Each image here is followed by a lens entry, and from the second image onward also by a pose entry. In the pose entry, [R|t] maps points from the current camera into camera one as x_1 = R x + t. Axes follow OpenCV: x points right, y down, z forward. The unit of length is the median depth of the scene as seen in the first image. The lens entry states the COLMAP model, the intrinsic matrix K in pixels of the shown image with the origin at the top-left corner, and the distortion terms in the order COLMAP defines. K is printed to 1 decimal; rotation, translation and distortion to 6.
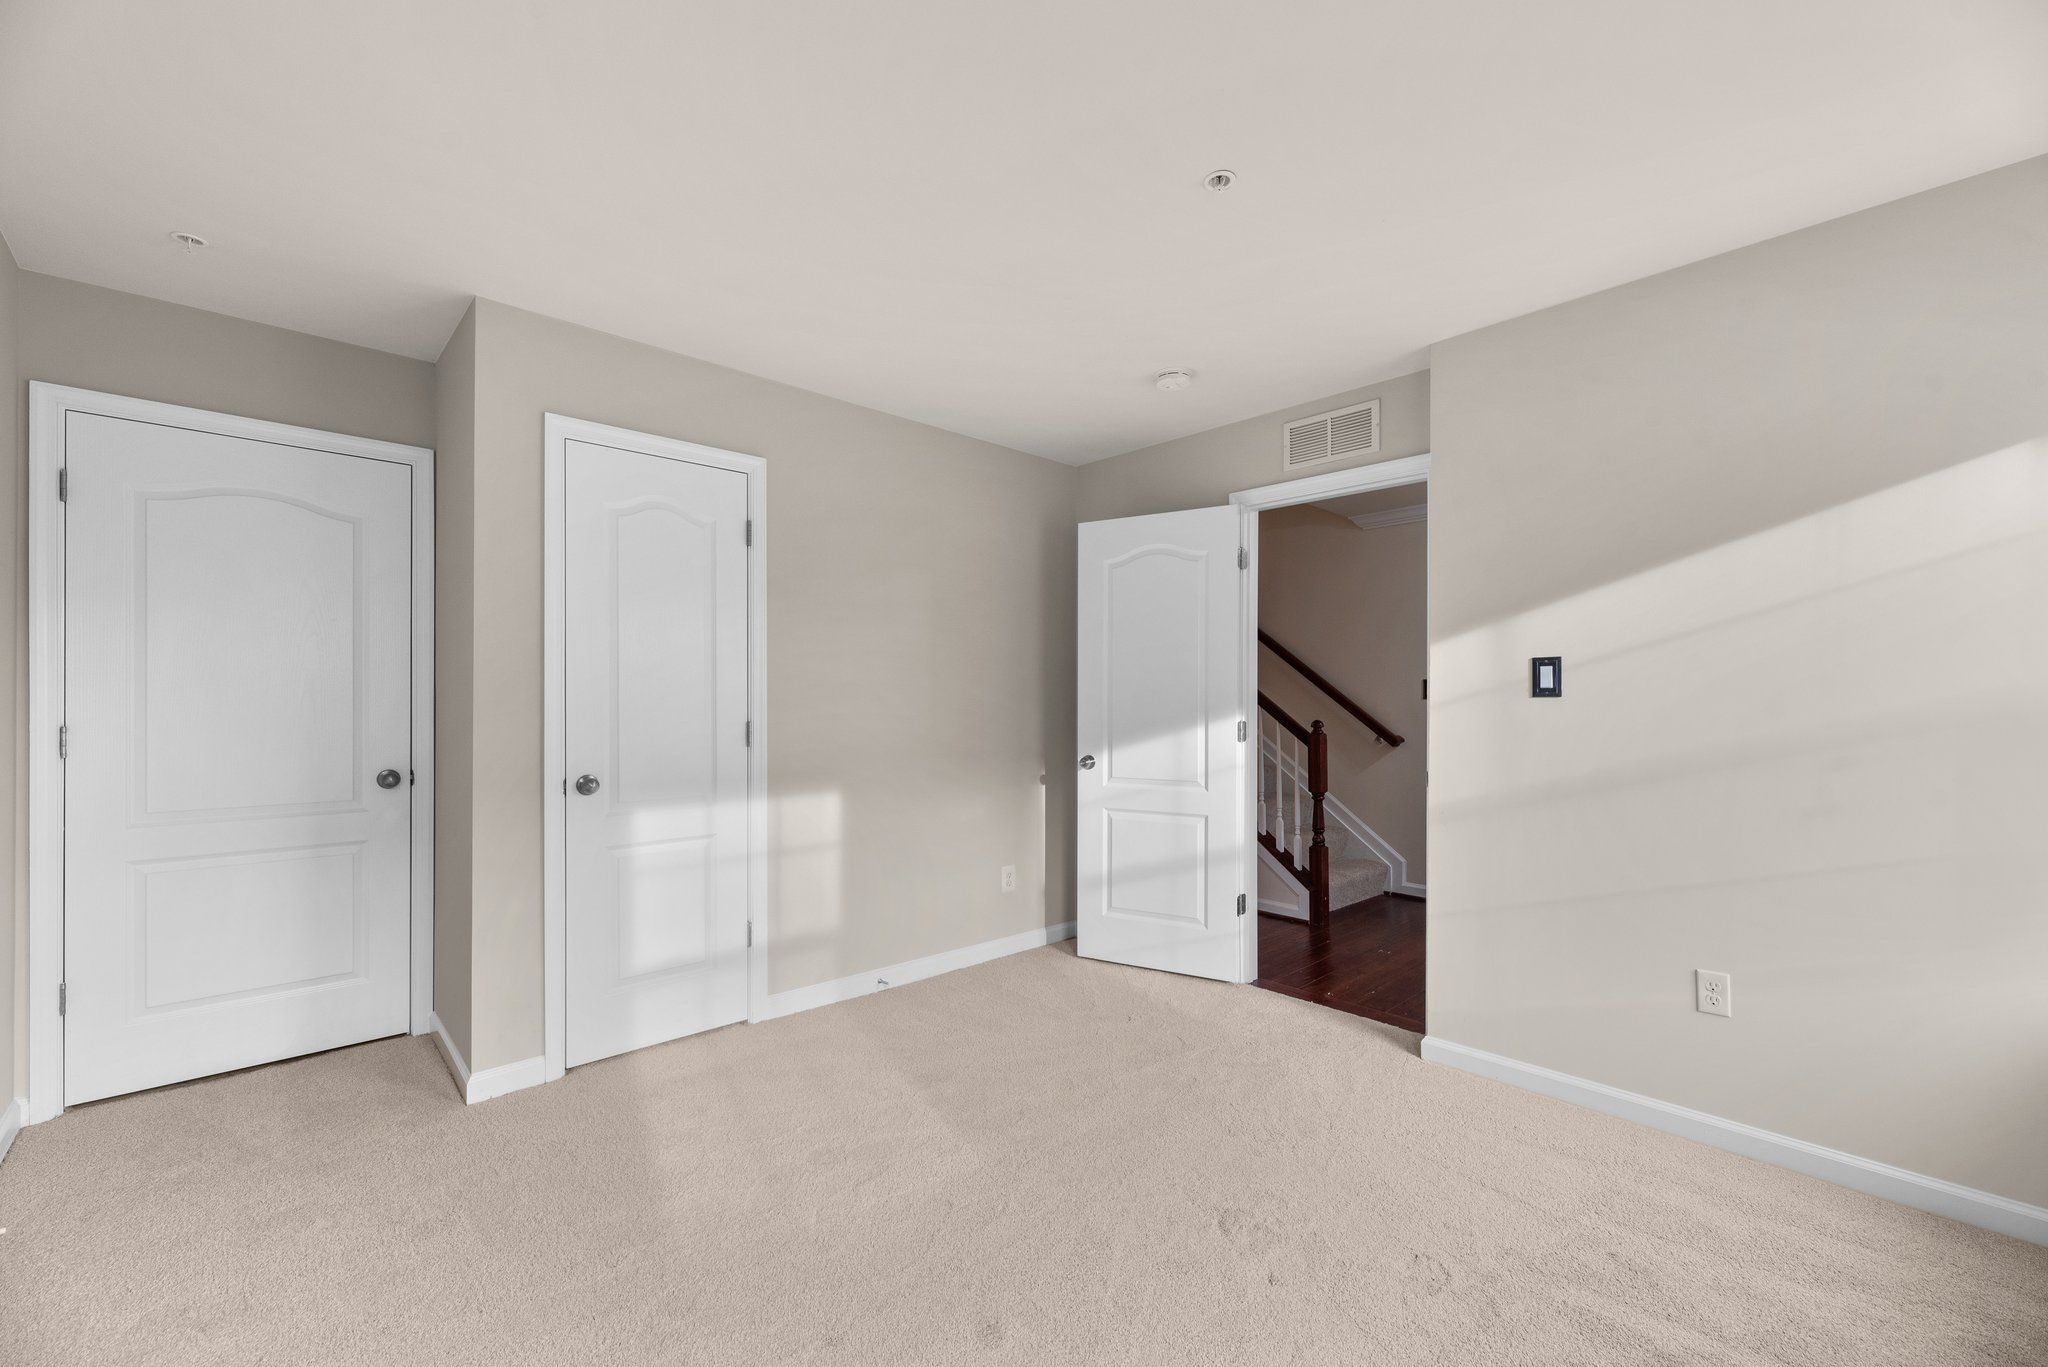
lens RADIAL K [[835.3, 0, 1025.3], [0, 835.3, 699.8], [0, 0, 1]] dist [0.011933, 0.000154]
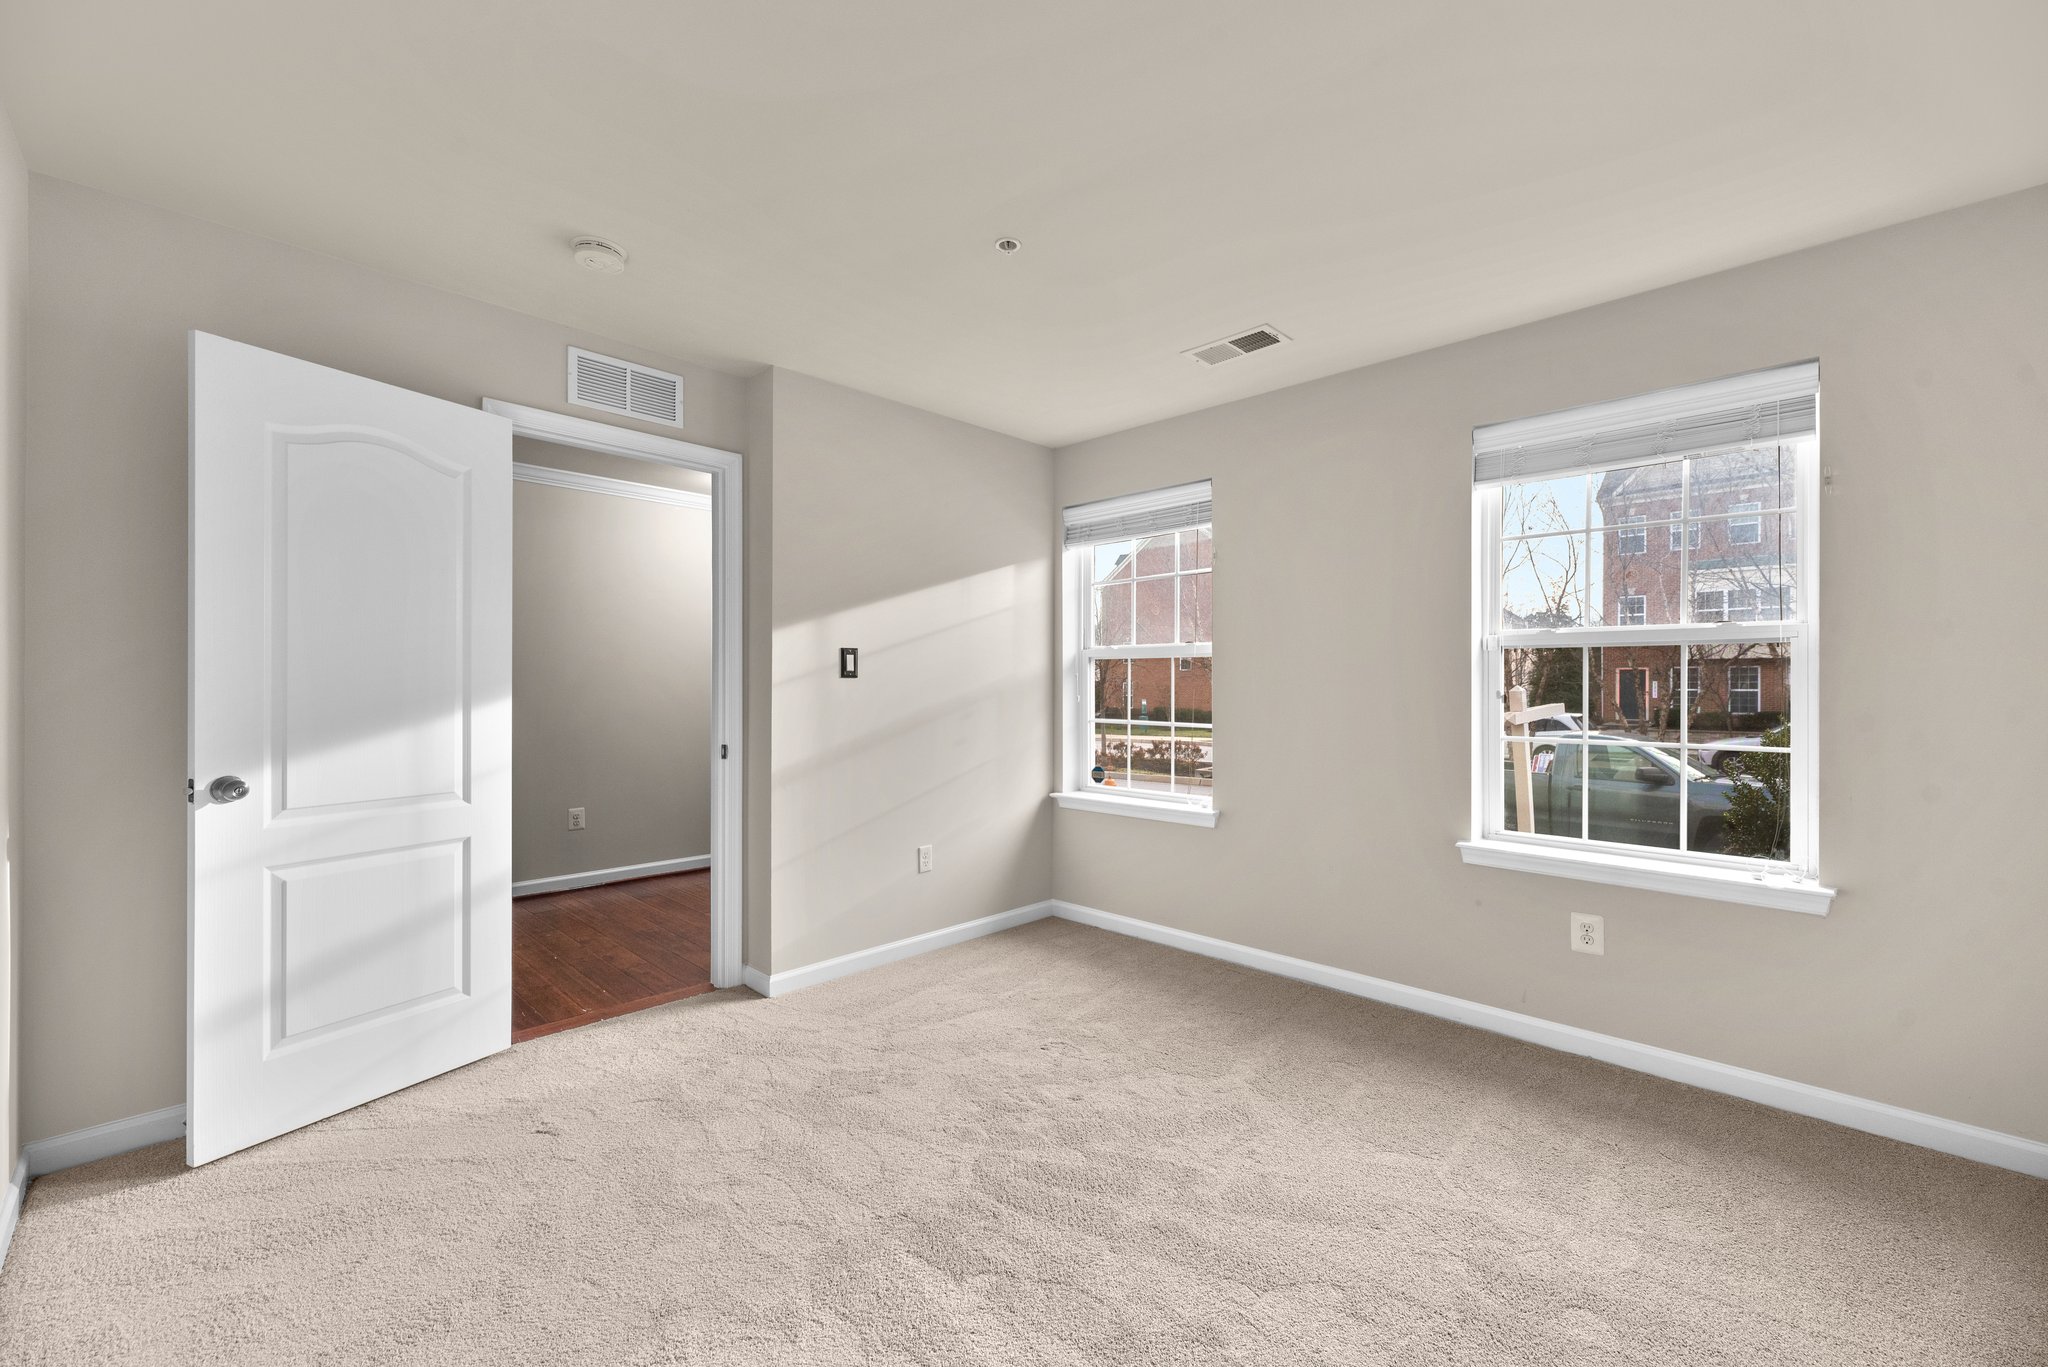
lens RADIAL K [[829.5, 0, 1024.0], [0, 829.5, 683.5], [0, 0, 1]] dist [0.005062, 0.000082]
pose [[-0.033095, 0.001359, 0.999451, -0.565206], [-0.007601, 0.999970, -0.001611, 0.004744], [-0.999423, -0.007650, -0.033084, 0.607197]]
